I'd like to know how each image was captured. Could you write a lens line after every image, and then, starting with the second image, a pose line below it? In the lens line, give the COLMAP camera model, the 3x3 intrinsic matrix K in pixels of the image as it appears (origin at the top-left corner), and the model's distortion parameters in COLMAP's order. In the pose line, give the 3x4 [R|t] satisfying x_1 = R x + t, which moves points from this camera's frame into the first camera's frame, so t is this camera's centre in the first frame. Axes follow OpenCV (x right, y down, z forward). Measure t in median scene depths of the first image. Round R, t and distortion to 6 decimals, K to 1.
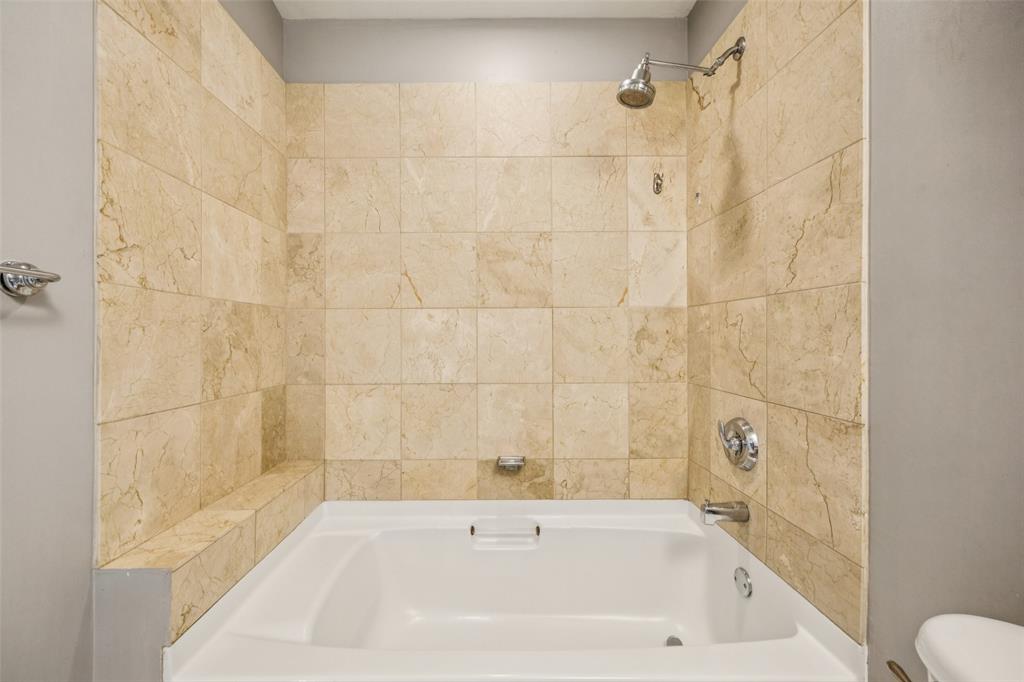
lens RADIAL K [[408.5, 0, 508.5], [0, 408.5, 336.4], [0, 0, 1]] dist [0.006365, -0.000047]
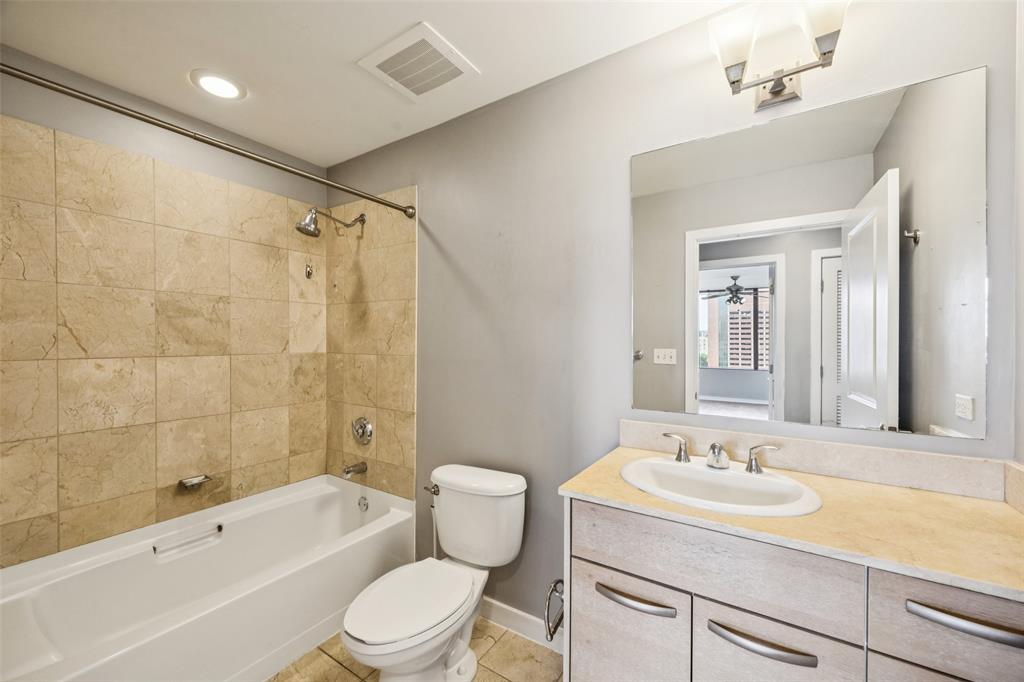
lens RADIAL K [[405.3, 0, 502.2], [0, 405.3, 342.7], [0, 0, 1]] dist [0.000067, -0.000216]
pose [[0.567499, -0.001434, 0.823373, -0.466530], [-0.008258, 0.999938, 0.007433, -0.126829], [-0.823333, -0.011018, 0.567452, -0.448740]]
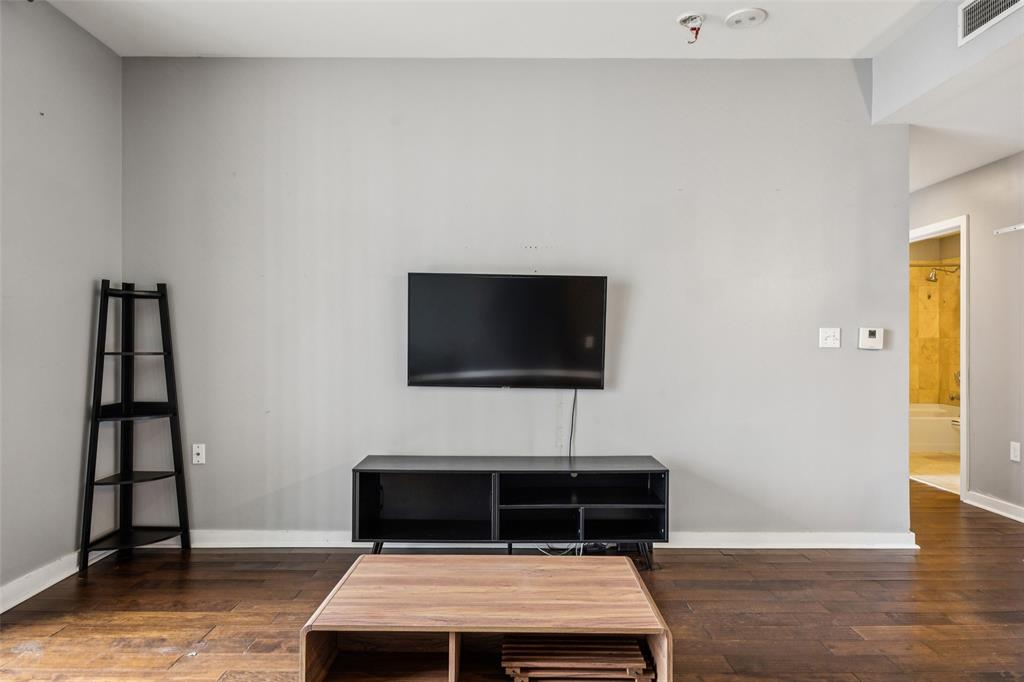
lens RADIAL K [[637.5, 0, 512.0], [0, 637.5, 341.0], [0, 0, 1]] dist [-0.002389, 0.001281]
pose [[0.999996, 0.002669, -0.000397, -2.610956], [-0.002666, 0.999975, 0.006603, -0.071470], [0.000415, -0.006602, 0.999978, -3.552276]]
